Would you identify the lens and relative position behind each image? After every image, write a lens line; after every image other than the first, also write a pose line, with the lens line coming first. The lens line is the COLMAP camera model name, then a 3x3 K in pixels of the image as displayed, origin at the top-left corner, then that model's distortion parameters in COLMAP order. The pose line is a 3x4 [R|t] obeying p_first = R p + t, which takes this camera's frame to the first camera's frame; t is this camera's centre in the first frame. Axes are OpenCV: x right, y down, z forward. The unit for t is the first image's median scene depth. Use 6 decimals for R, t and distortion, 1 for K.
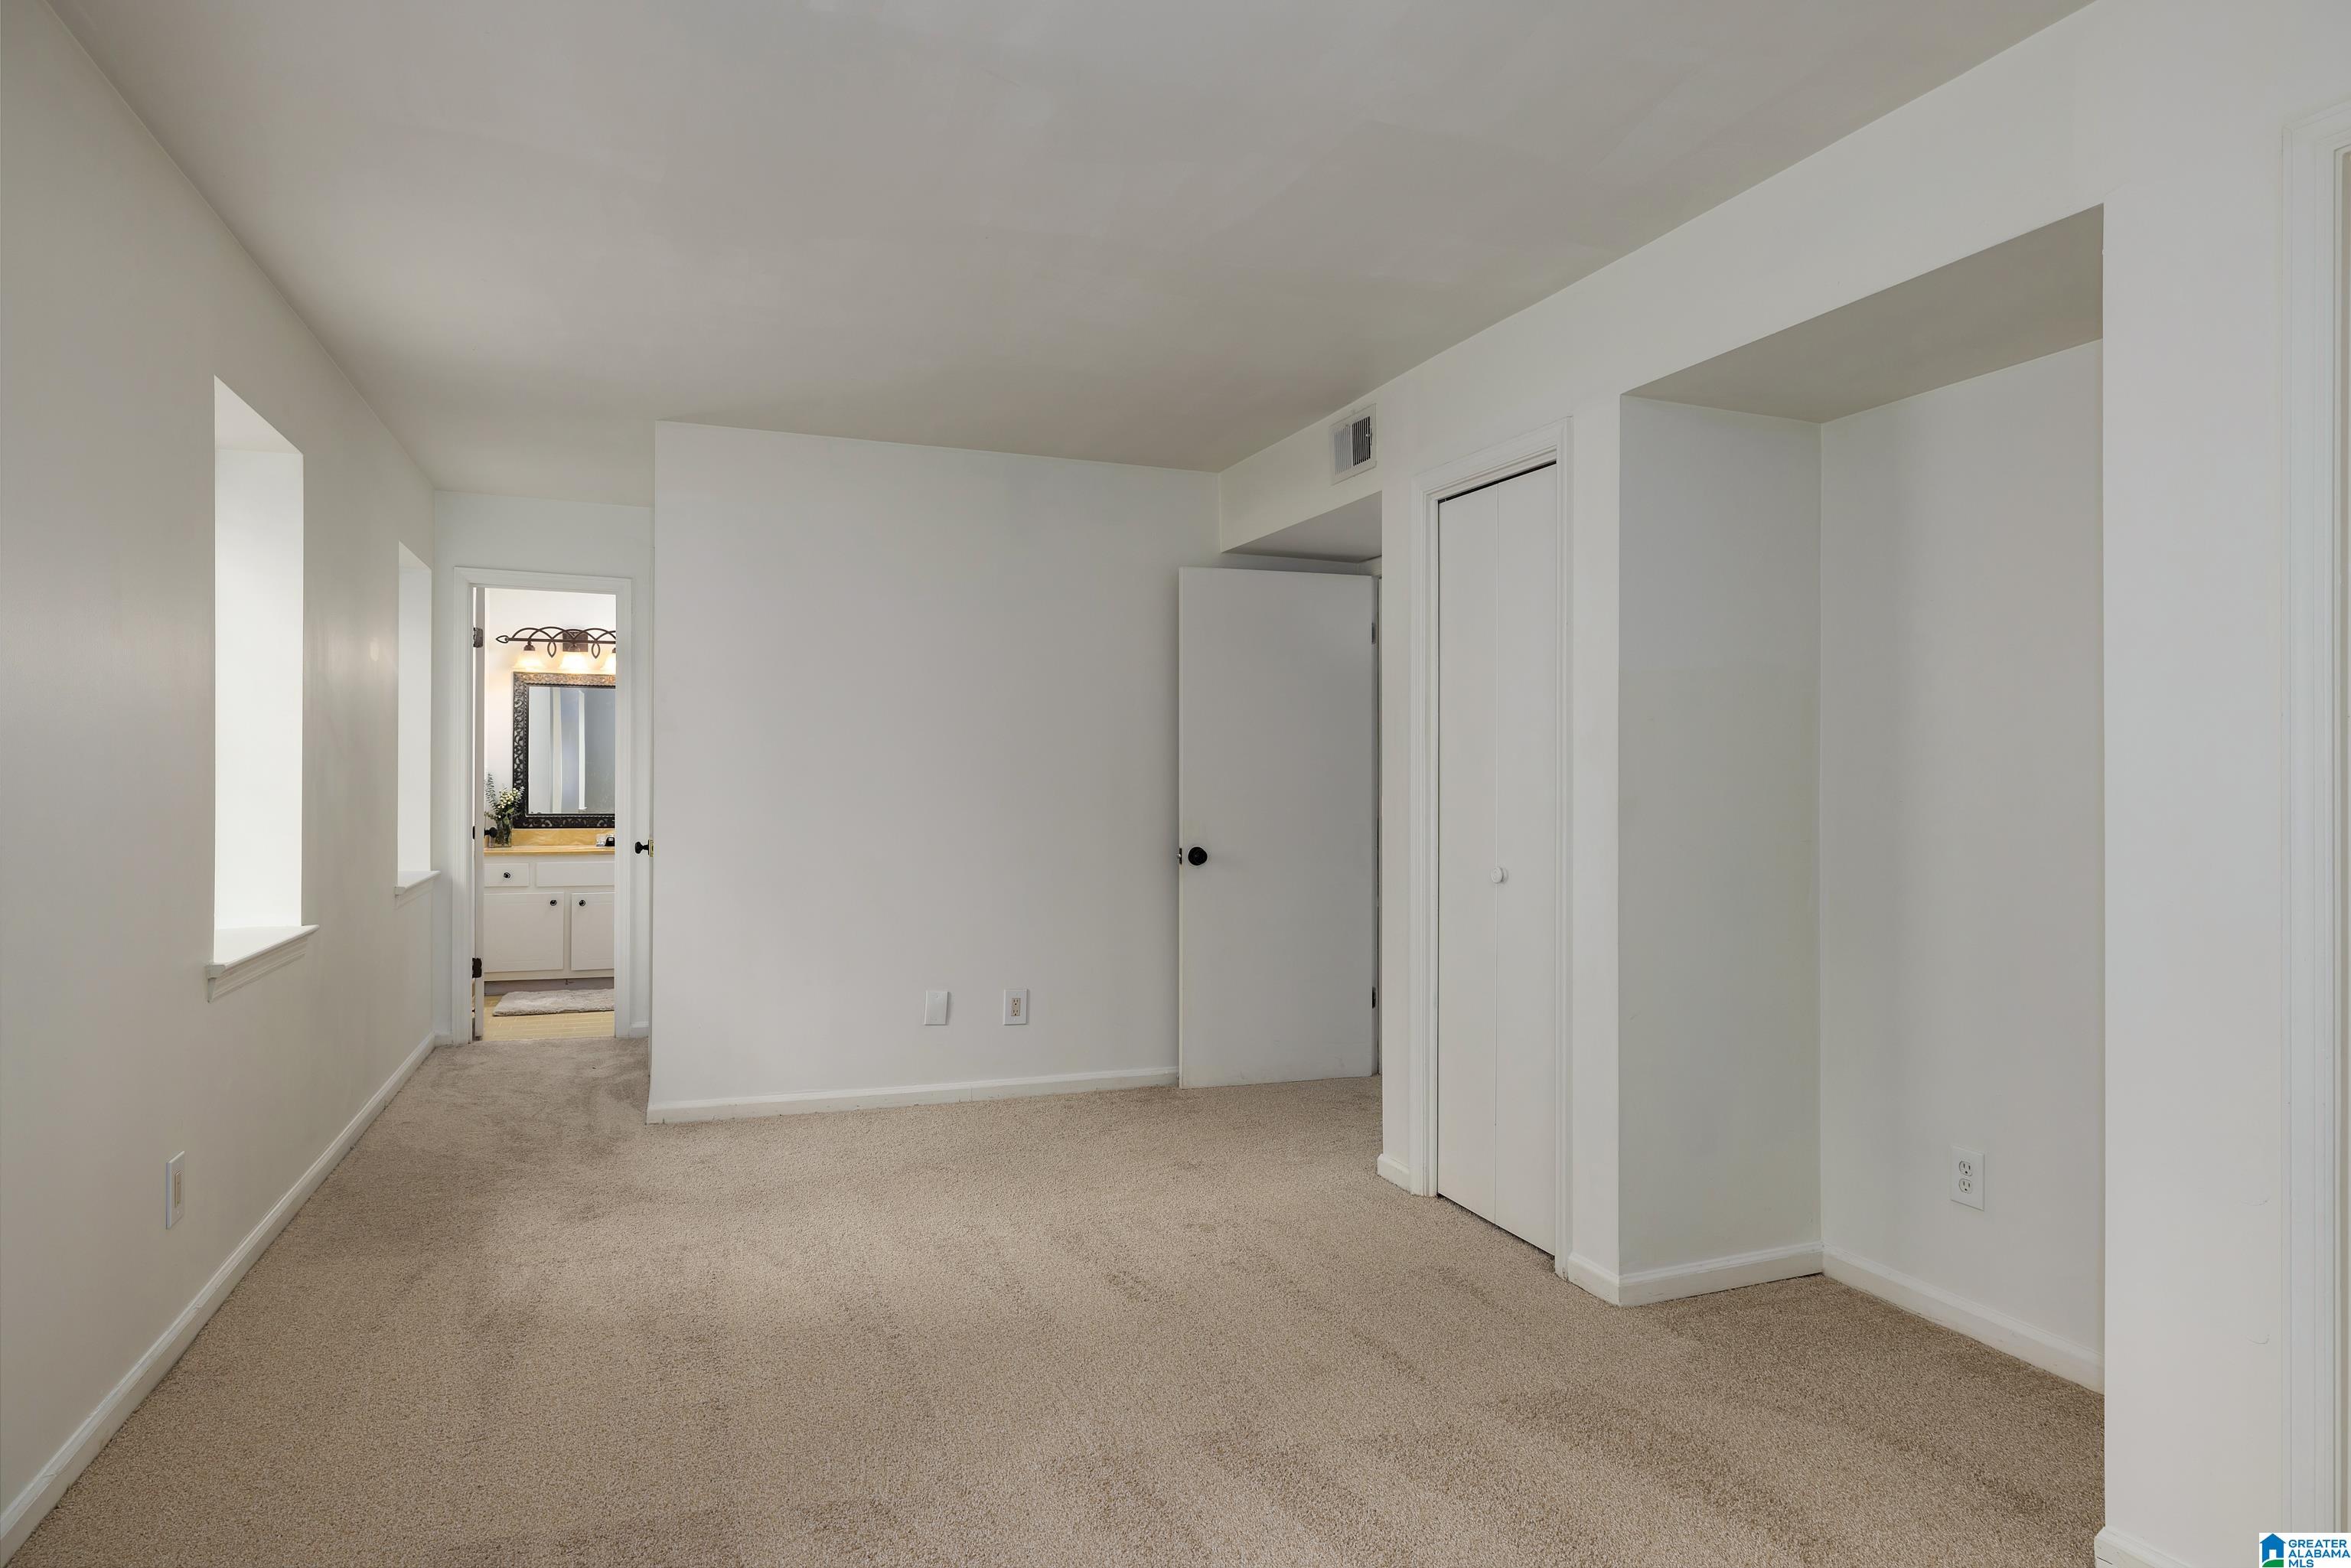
lens RADIAL K [[1332.7, 0, 1181.4], [0, 1332.7, 785.4], [0, 0, 1]] dist [0.005348, 0.000471]
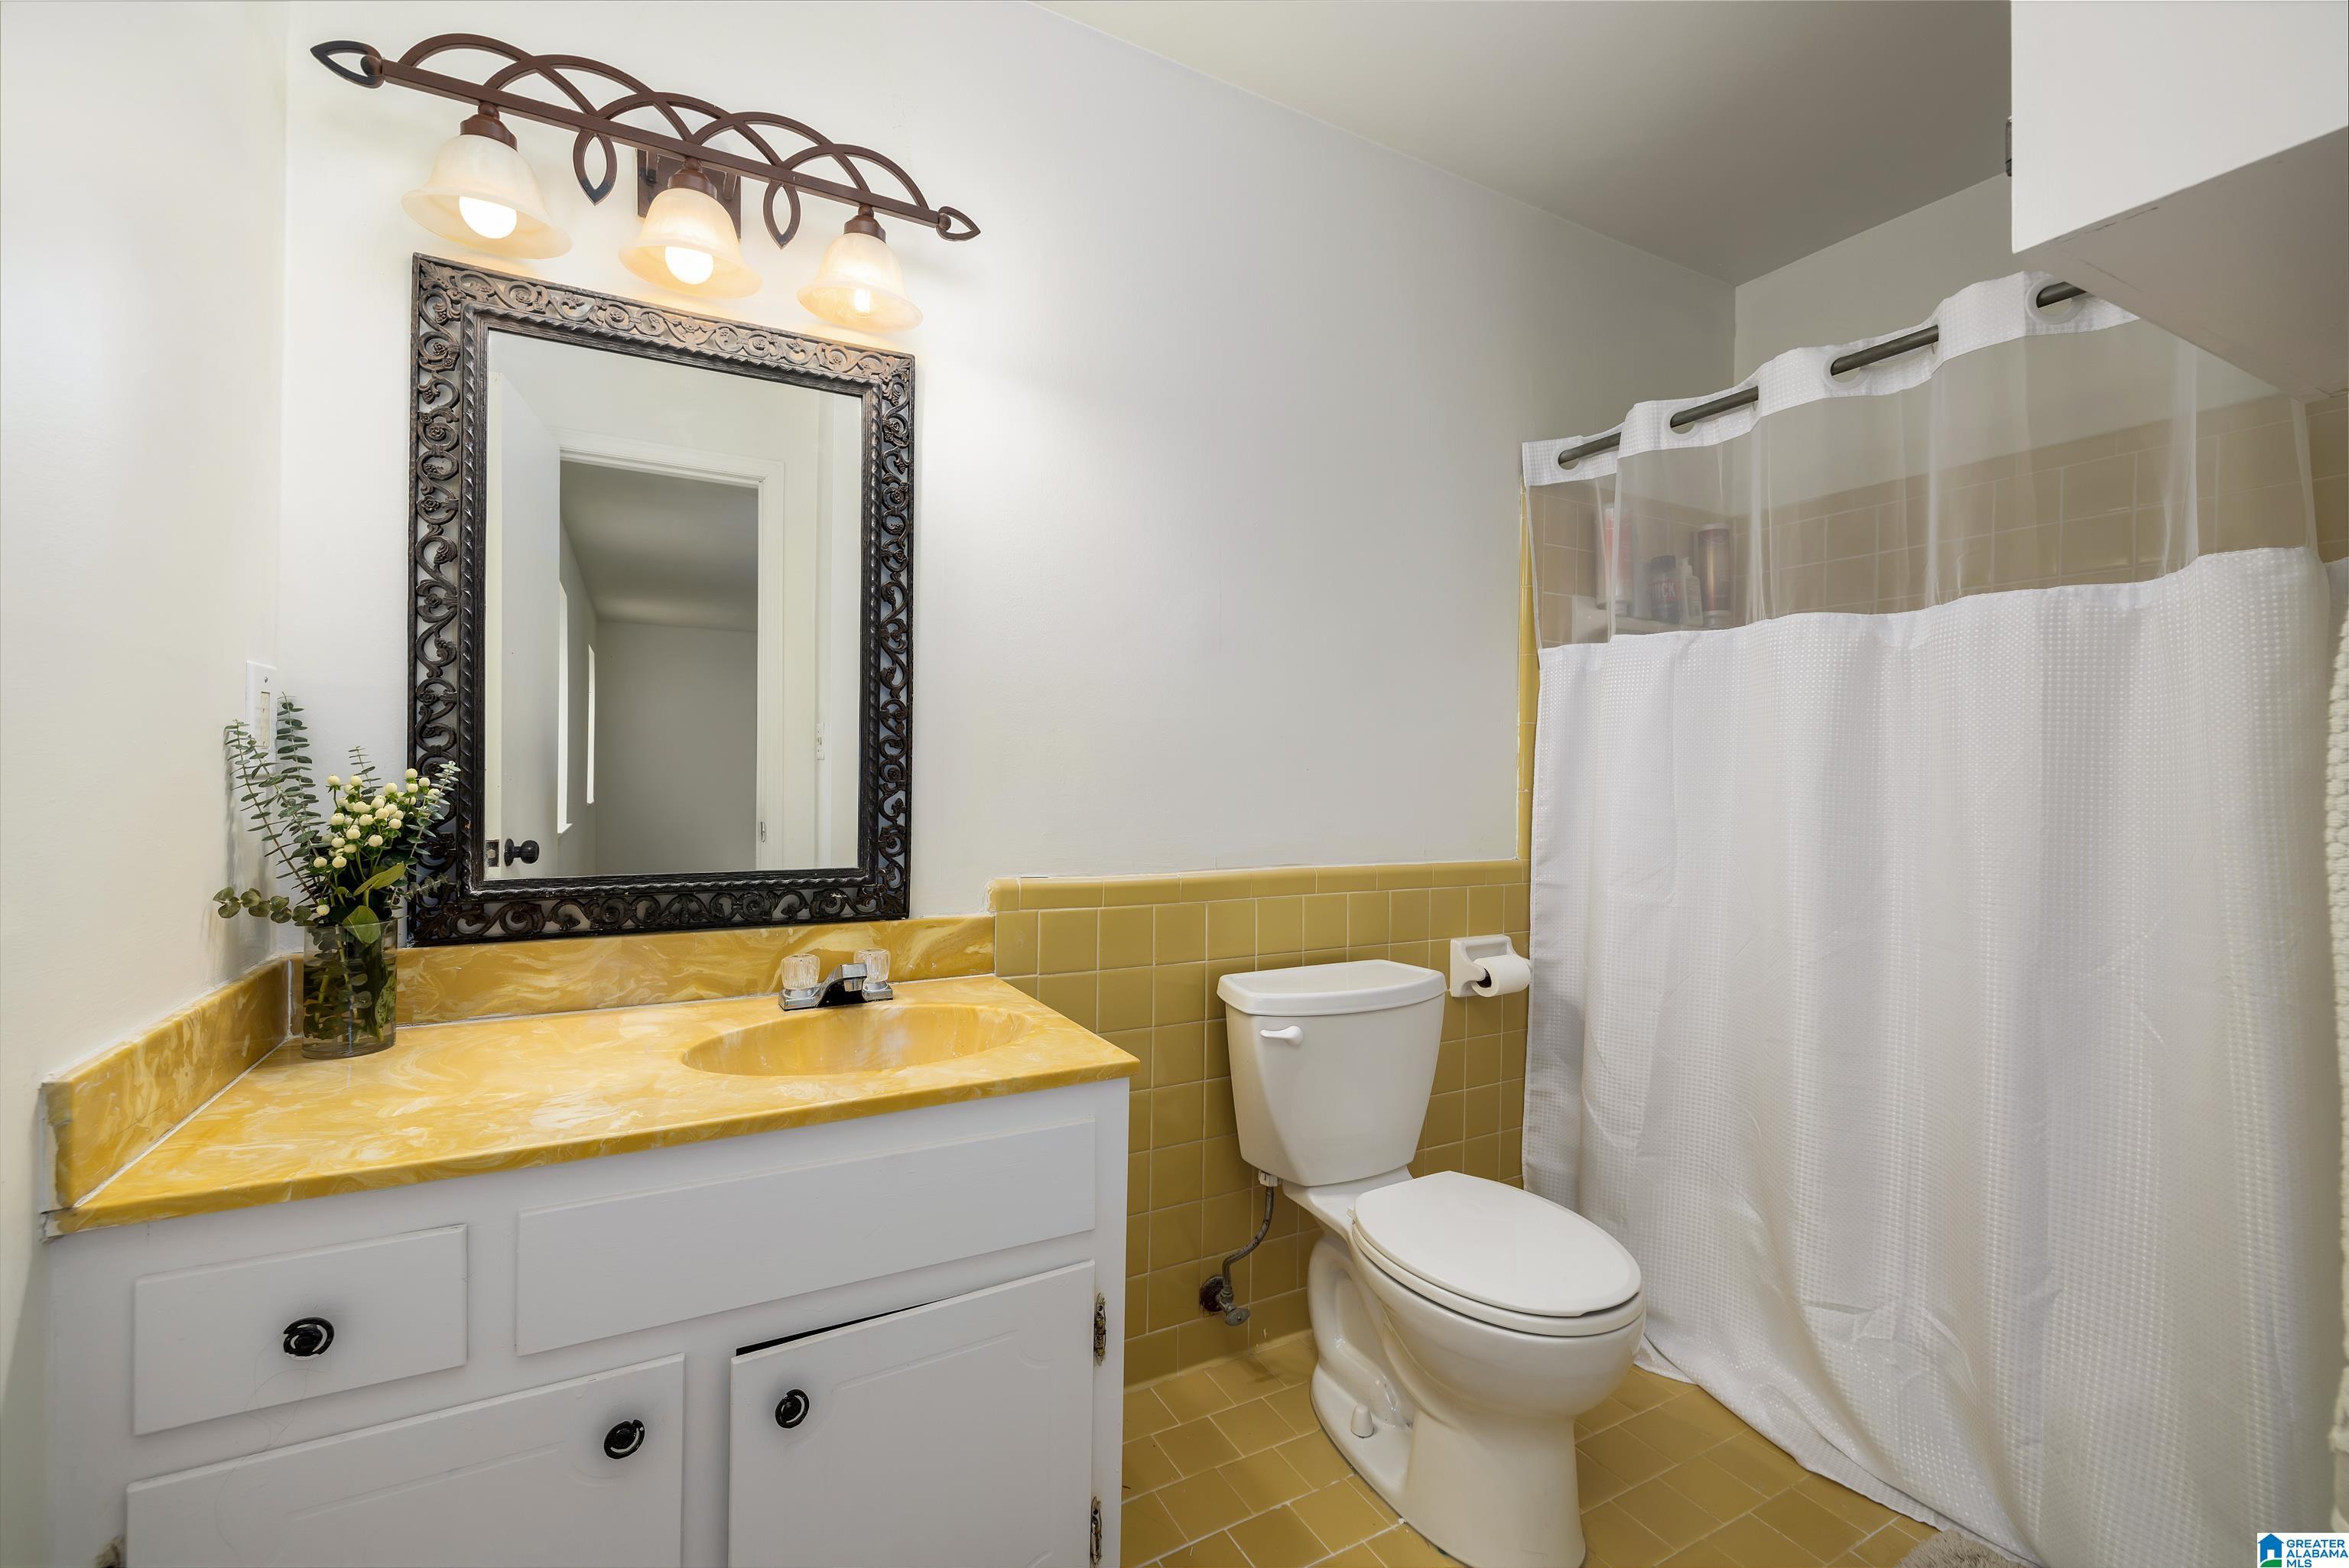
lens RADIAL K [[987.2, 0, 1168.3], [0, 987.2, 765.2], [0, 0, 1]] dist [-0.001889, 0.002120]
pose [[0.991191, 0.005906, 0.132308, -0.395532], [-0.006767, 0.999959, 0.006060, -0.000529], [-0.132267, -0.006902, 0.991190, 0.817455]]
